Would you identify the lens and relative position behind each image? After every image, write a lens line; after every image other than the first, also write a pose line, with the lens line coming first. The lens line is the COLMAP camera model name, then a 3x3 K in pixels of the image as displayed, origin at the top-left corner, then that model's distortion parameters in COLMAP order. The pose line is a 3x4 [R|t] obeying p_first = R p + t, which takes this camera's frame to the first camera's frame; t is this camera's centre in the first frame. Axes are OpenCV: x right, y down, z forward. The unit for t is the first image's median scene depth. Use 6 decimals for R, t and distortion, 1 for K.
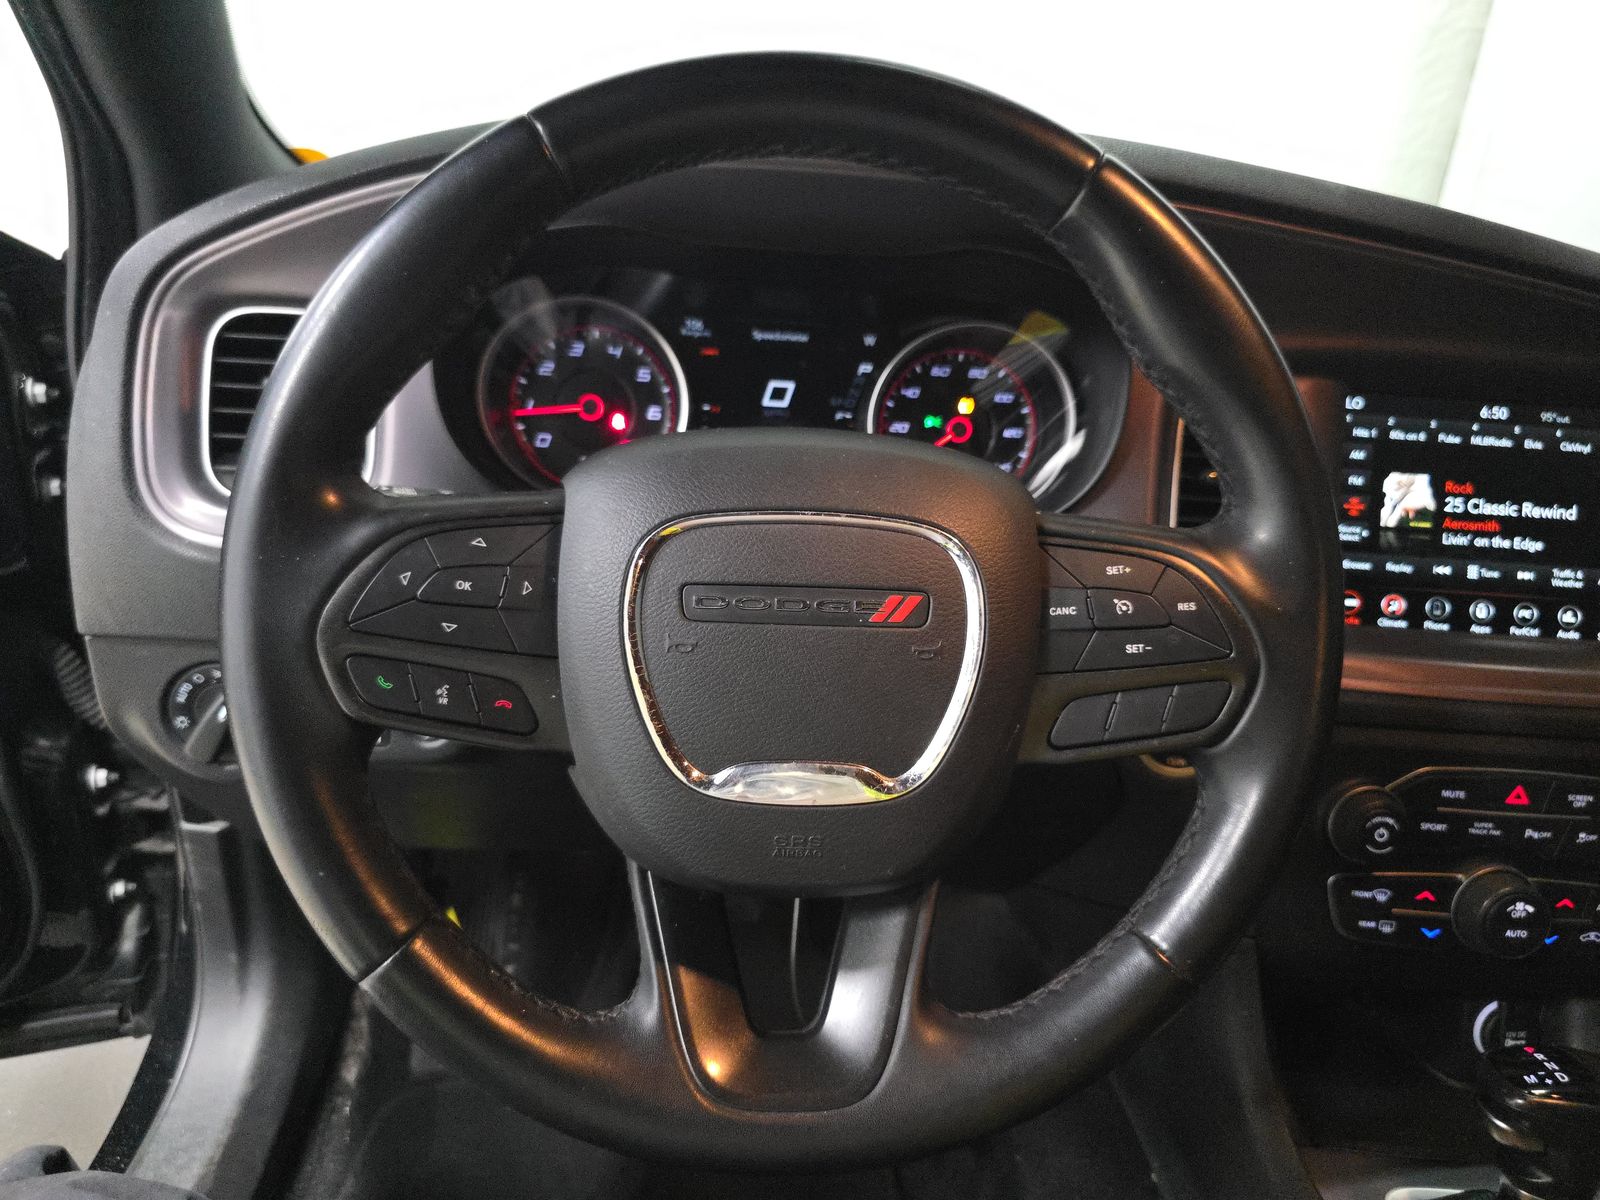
lens RADIAL K [[1034.0, 0, 800.0], [0, 1034.0, 600.0], [0, 0, 1]] dist [0.034699, -0.054107]
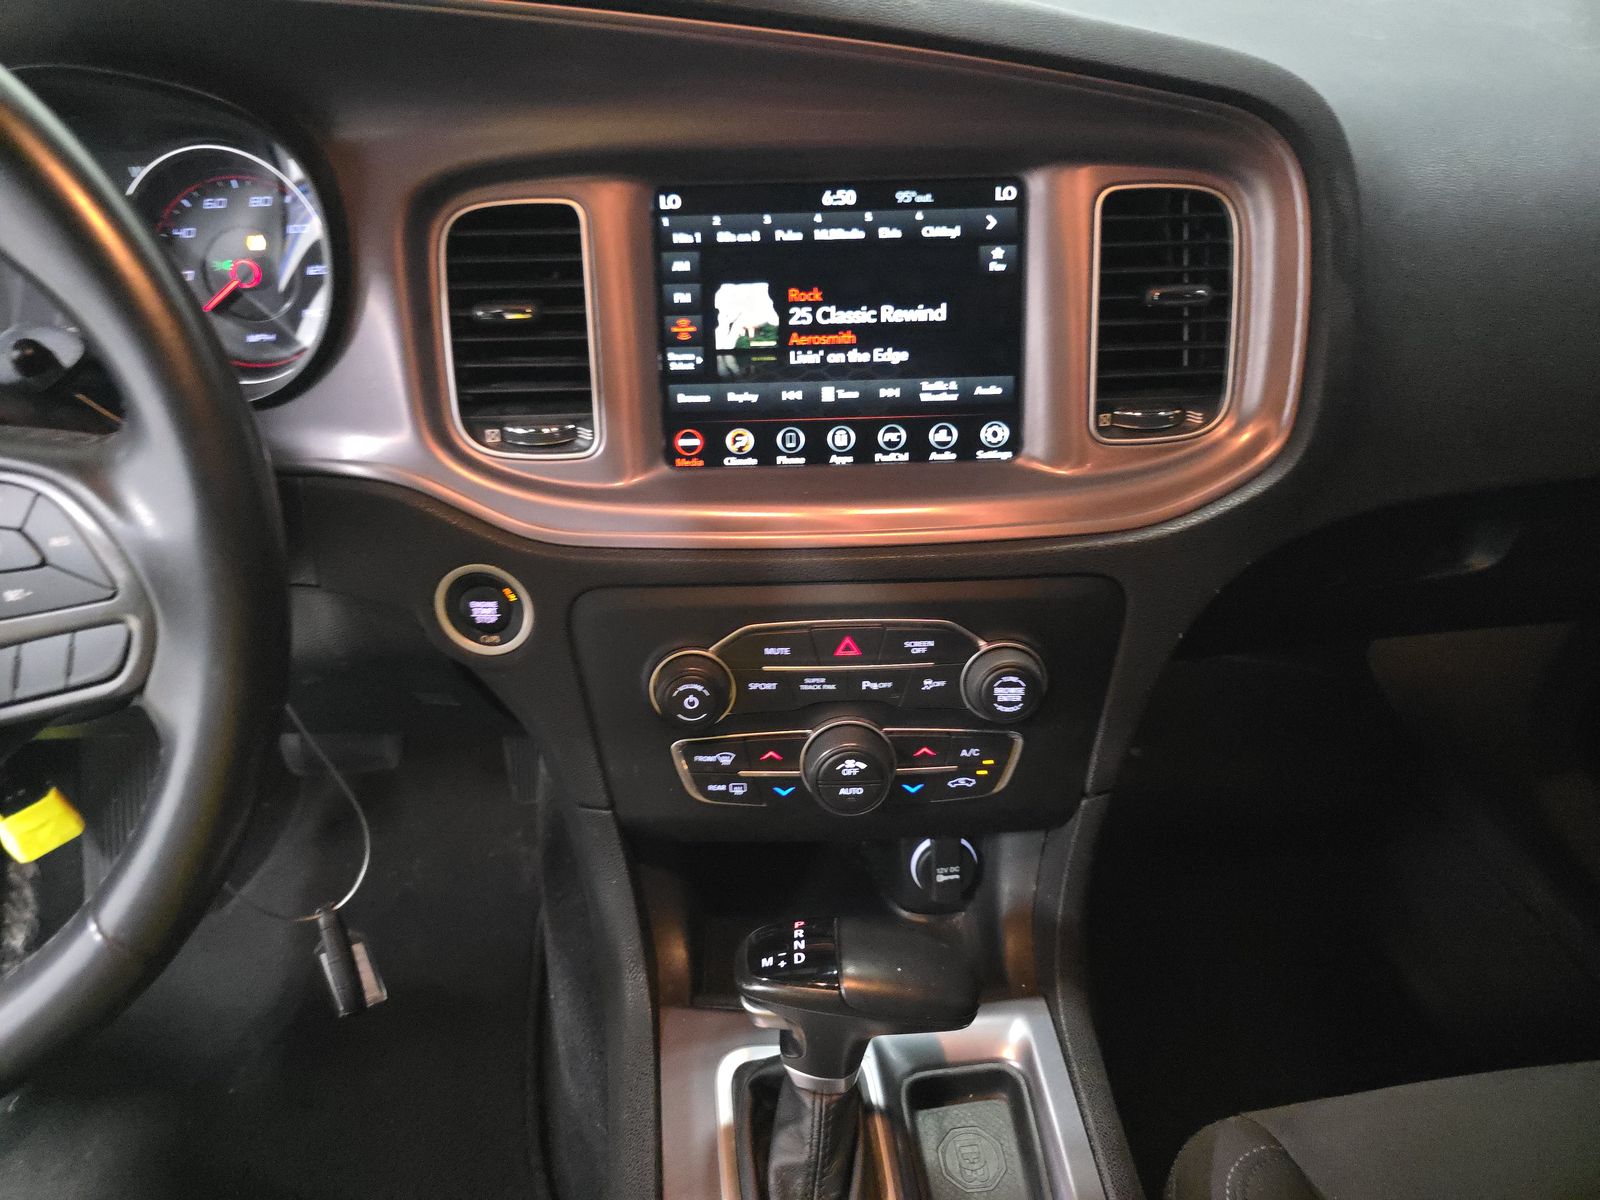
lens RADIAL K [[1034.0, 0, 800.0], [0, 1034.0, 600.0], [0, 0, 1]] dist [0.034699, -0.054107]
pose [[0.996070, -0.086361, -0.019654, 0.626040], [0.088566, 0.973134, 0.212522, -0.045394], [0.000772, -0.213428, 0.976959, 0.112429]]
